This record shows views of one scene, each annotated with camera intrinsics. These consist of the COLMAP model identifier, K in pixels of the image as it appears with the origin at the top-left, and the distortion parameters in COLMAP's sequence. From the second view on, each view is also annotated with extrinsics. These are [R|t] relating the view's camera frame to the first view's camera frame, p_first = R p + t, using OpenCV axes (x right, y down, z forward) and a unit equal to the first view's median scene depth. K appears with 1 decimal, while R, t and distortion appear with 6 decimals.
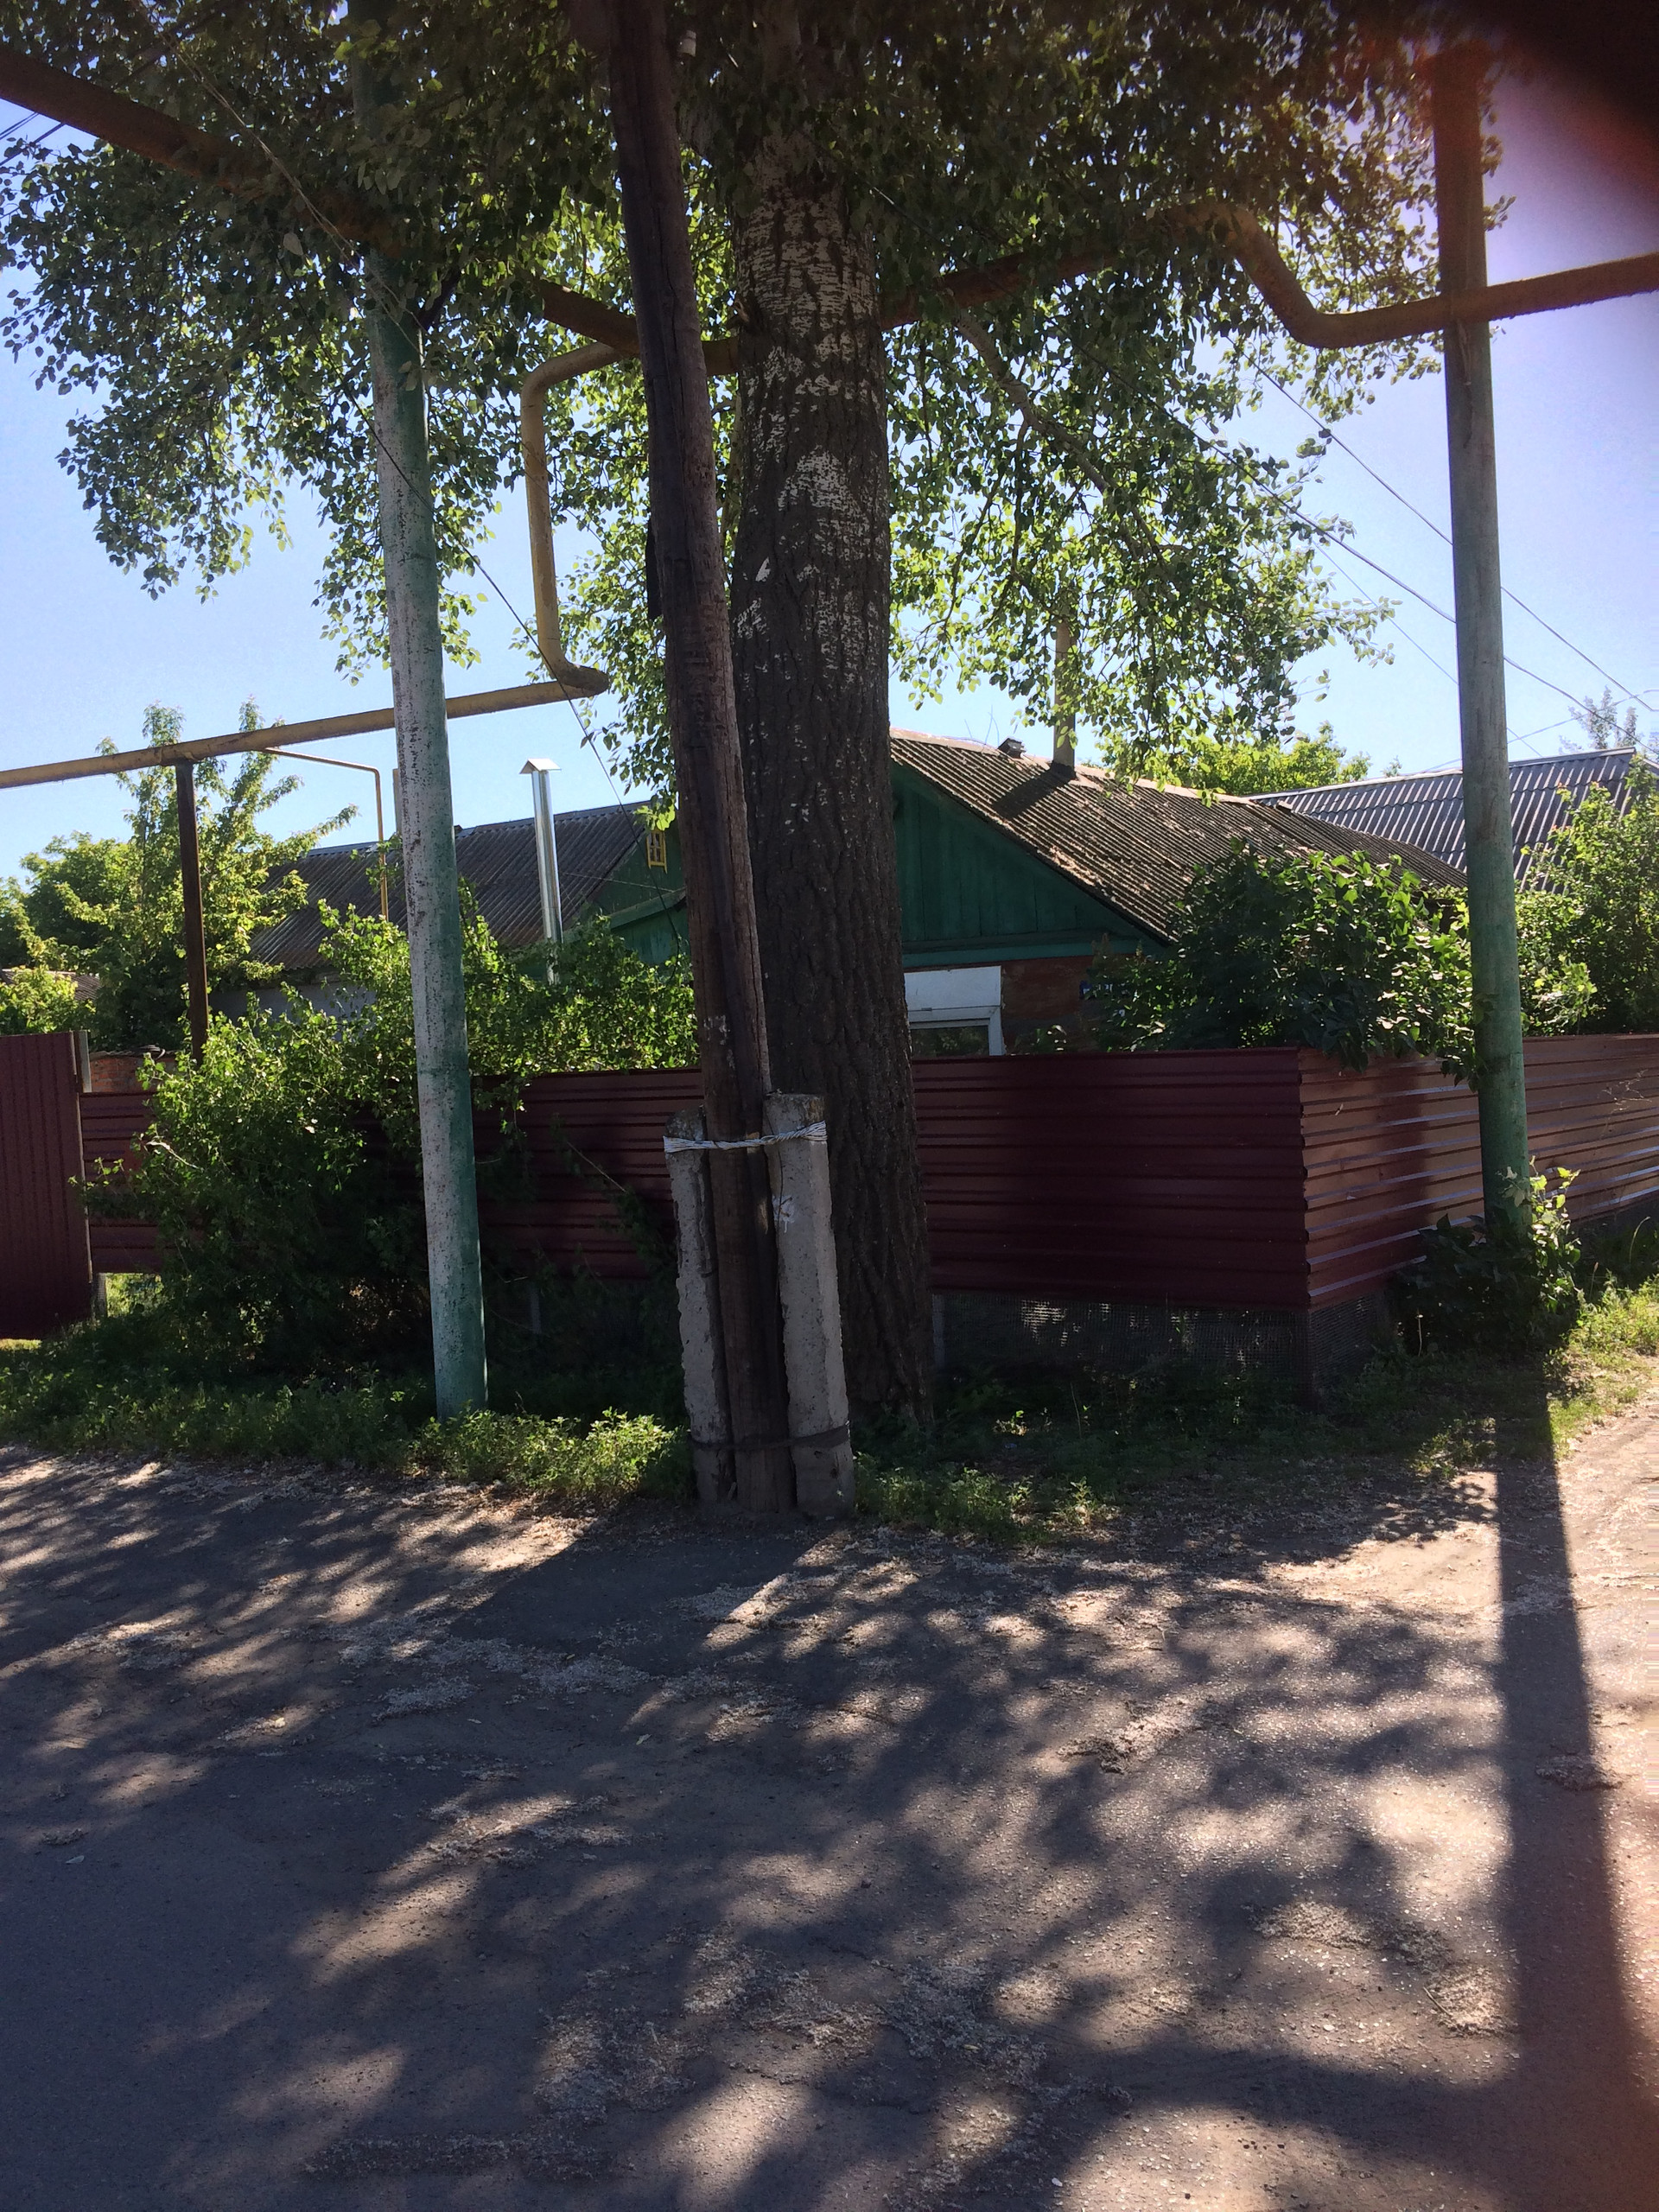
lens RADIAL K [[1878.8, 0, 854.1], [0, 1878.8, 1070.2], [0, 0, 1]] dist [0.129631, -0.170447]
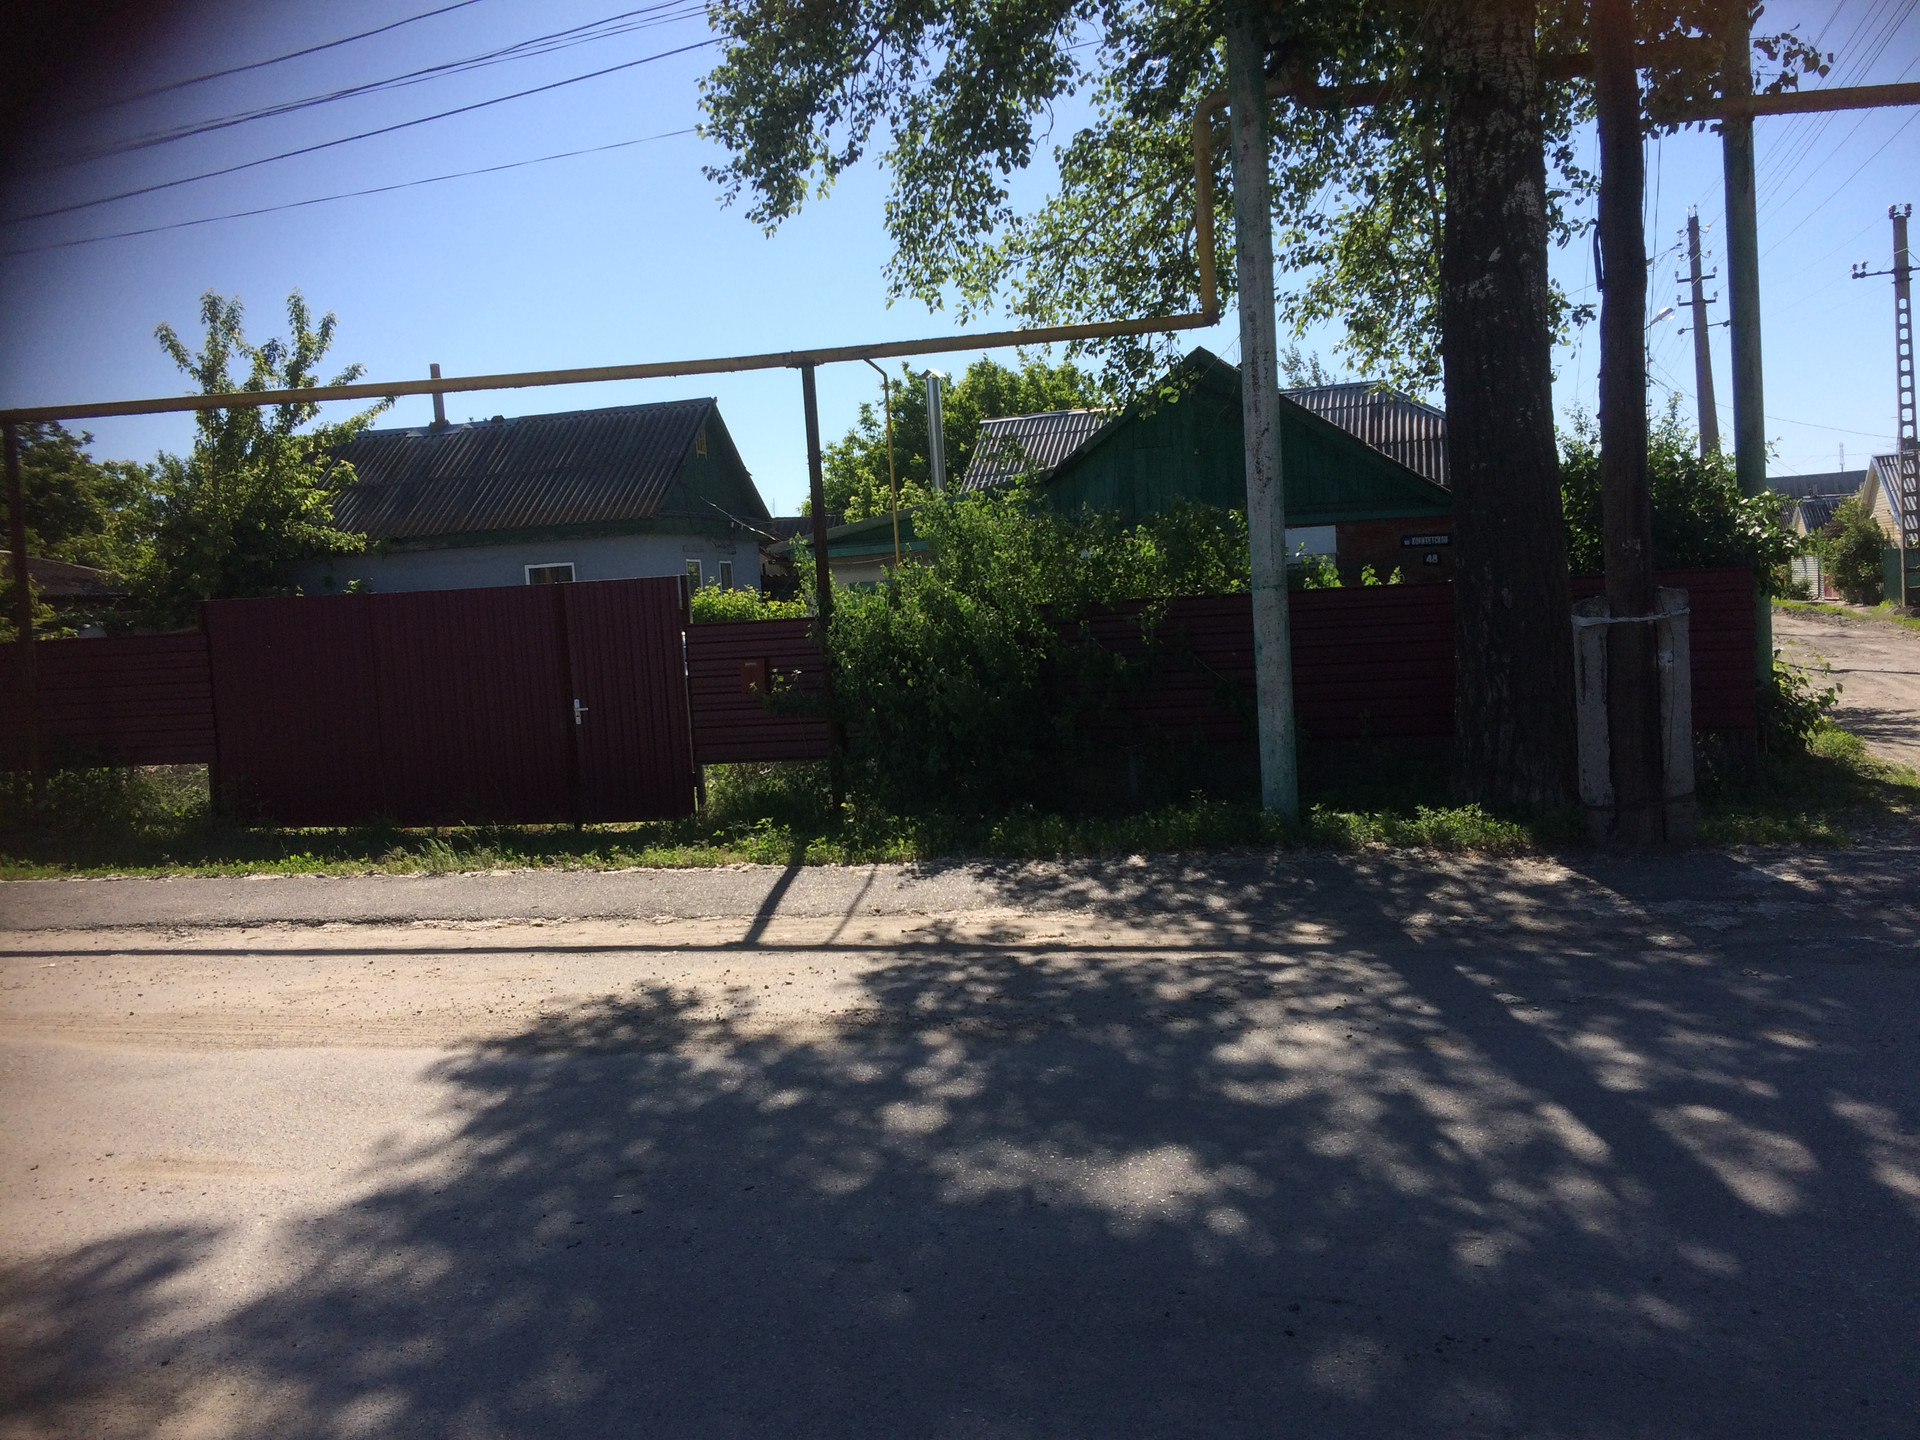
lens RADIAL K [[1630.8, 0, 953.9], [0, 1630.8, 680.8], [0, 0, 1]] dist [0.129631, -0.170447]
pose [[0.947046, -0.024624, 0.320153, -0.873713], [0.017336, 0.999522, 0.025594, 0.037117], [-0.320631, -0.018688, 0.947020, -0.130888]]
